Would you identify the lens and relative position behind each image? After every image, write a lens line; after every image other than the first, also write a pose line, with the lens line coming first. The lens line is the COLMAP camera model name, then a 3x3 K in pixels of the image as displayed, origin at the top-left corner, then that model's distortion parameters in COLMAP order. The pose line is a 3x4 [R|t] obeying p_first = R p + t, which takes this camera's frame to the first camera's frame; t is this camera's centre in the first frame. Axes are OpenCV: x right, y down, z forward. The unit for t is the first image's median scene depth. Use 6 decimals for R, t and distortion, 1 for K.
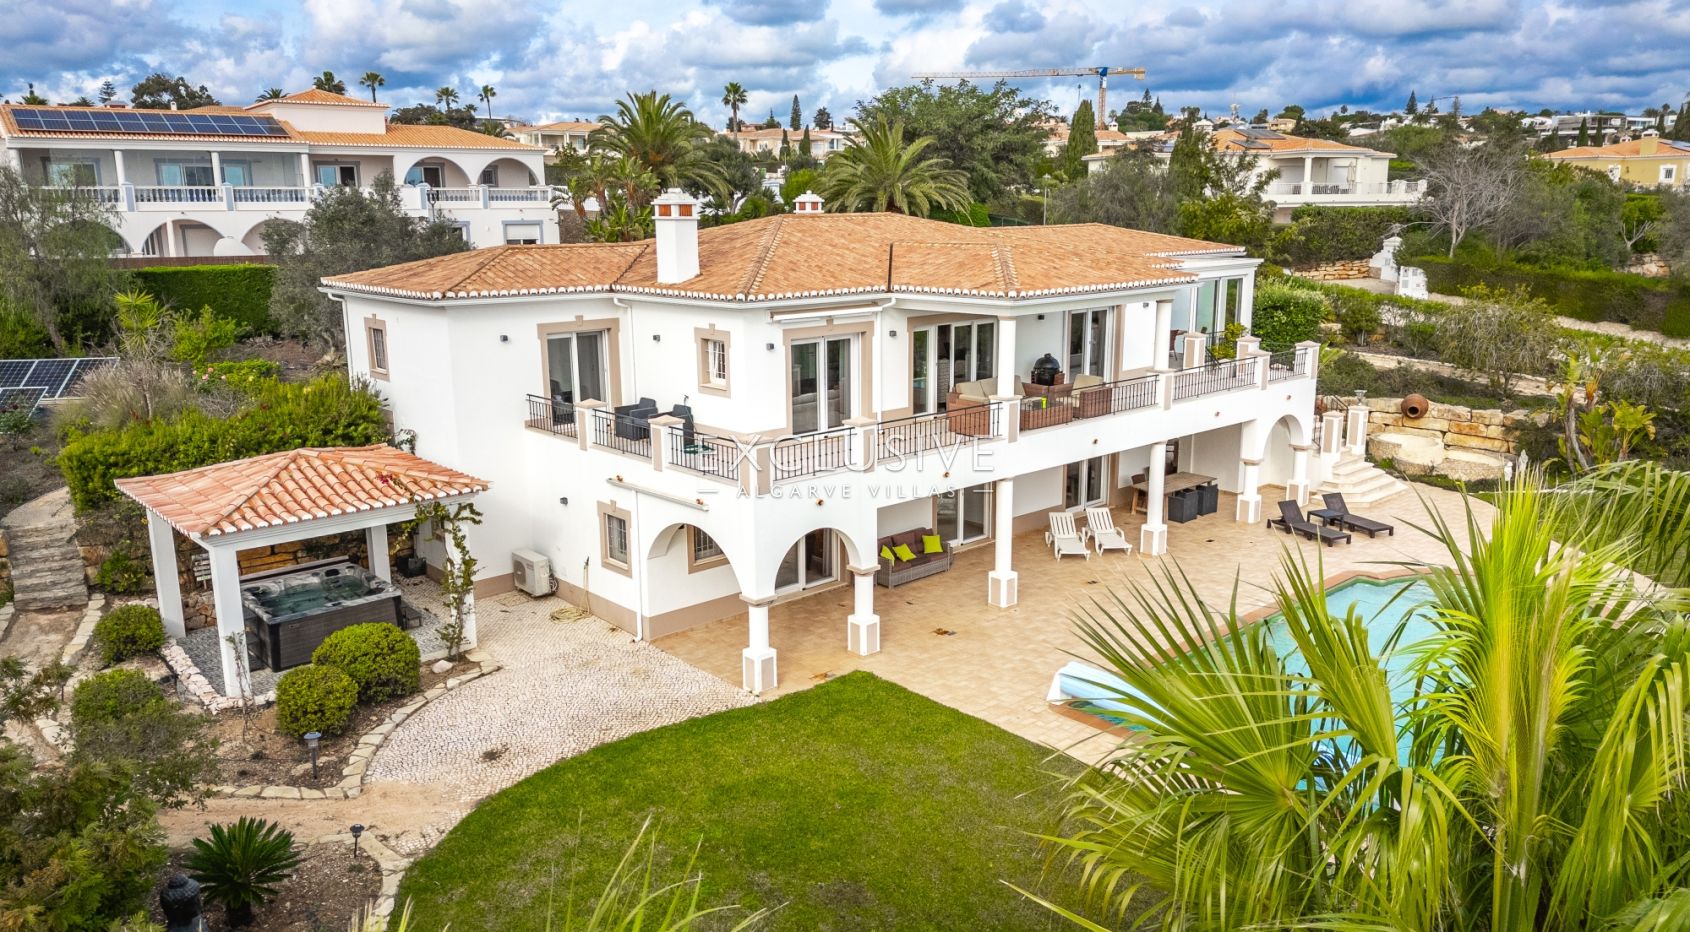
lens RADIAL K [[1191.1, 0, 812.7], [0, 1191.1, 468.6], [0, 0, 1]] dist [0.032206, -0.000165]
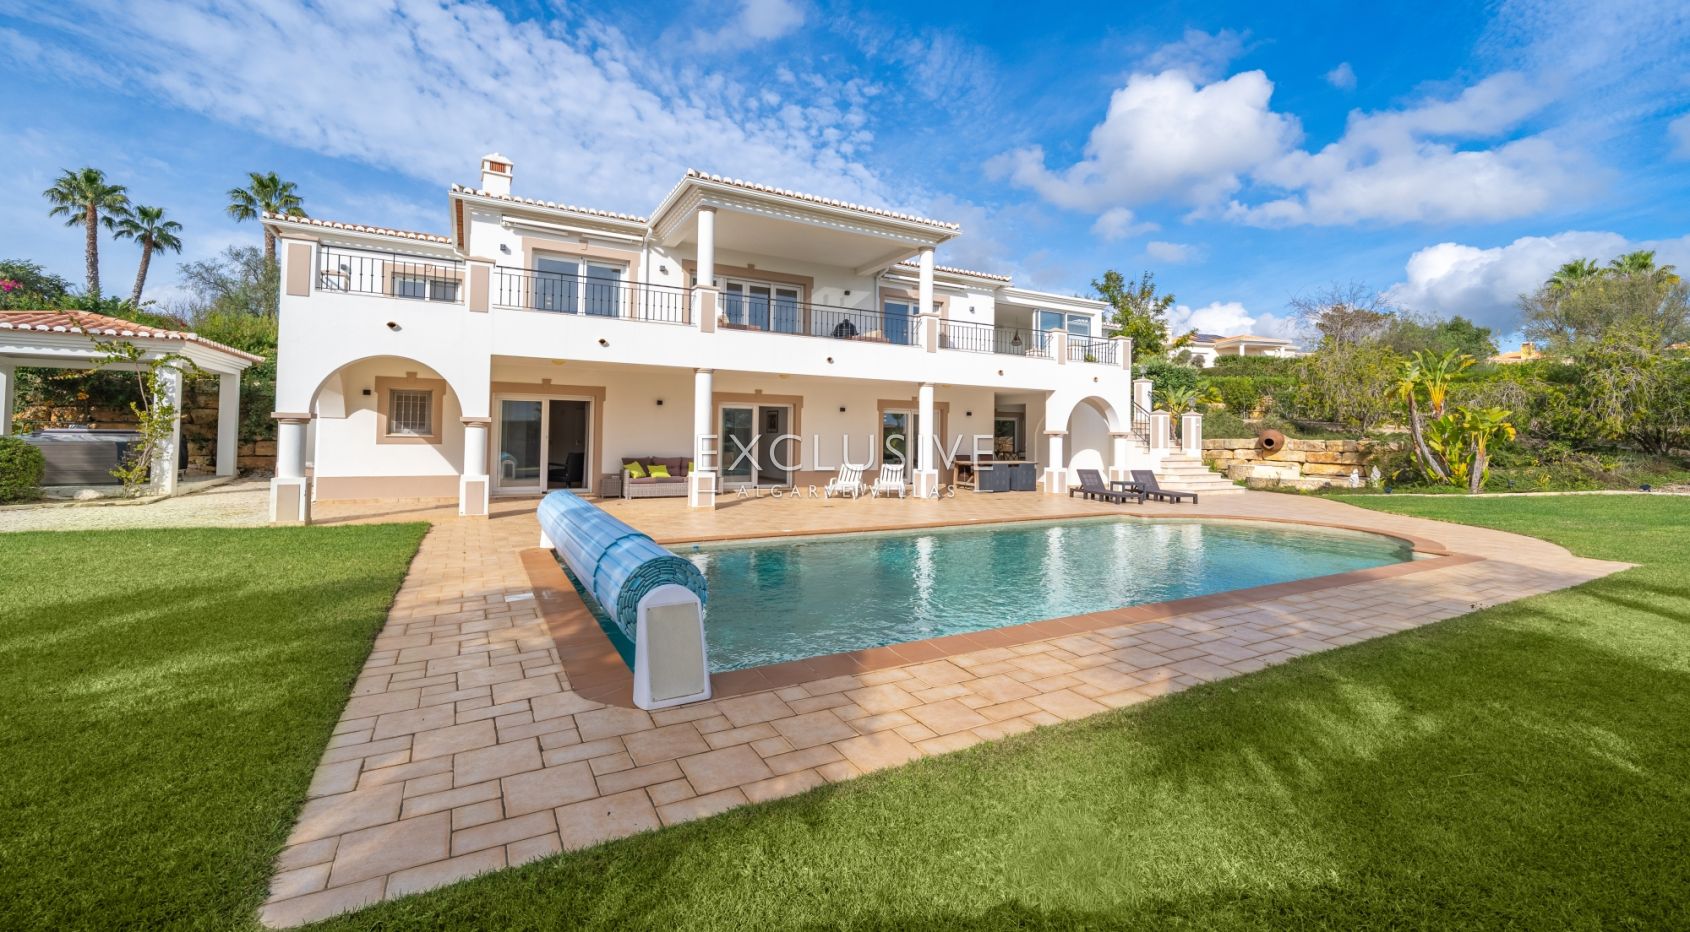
lens RADIAL K [[656.5, 0, 819.6], [0, 656.5, 467.5], [0, 0, 1]] dist [0.001424, 0.000104]
pose [[0.969494, 0.031331, -0.243105, 0.310208], [-0.071236, 0.985004, -0.157141, 0.131479], [0.234536, 0.169665, 0.957187, 0.402804]]
